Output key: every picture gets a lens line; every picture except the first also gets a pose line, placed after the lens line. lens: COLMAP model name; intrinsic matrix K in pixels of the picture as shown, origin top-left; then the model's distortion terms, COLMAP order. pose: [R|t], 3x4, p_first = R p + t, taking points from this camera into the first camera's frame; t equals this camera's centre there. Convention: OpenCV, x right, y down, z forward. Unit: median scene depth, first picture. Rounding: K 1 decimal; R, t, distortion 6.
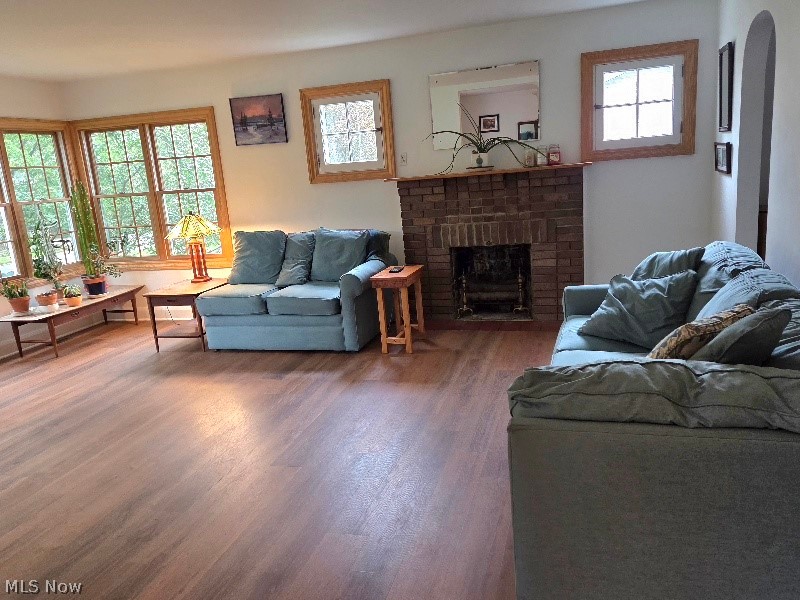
lens RADIAL K [[645.7, 0, 400.0], [0, 645.7, 300.0], [0, 0, 1]] dist [0.065535, -0.016877]
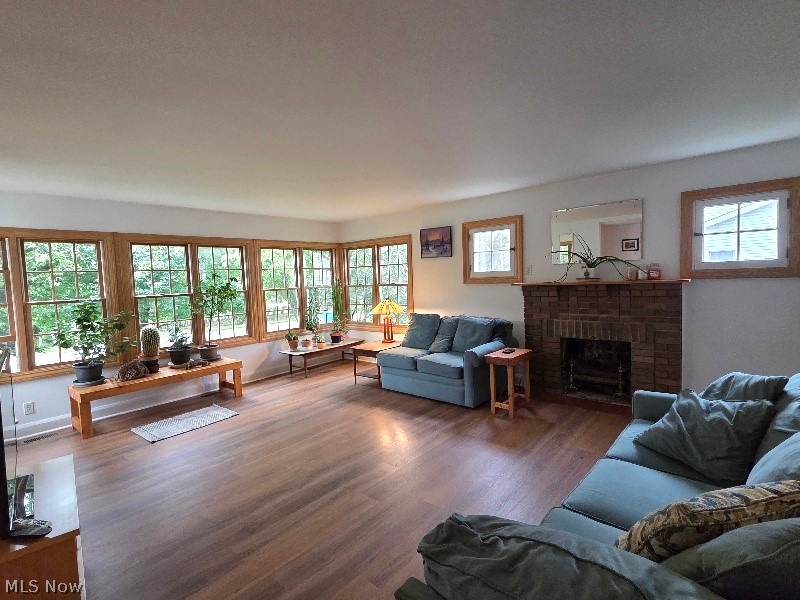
lens RADIAL K [[394.4, 0, 398.3], [0, 394.4, 293.1], [0, 0, 1]] dist [0.001433, -0.000408]
pose [[0.905704, 0.060166, -0.419618, 0.113721], [-0.118278, 0.986432, -0.113854, -0.042198], [0.407075, 0.152750, 0.900532, 0.142869]]
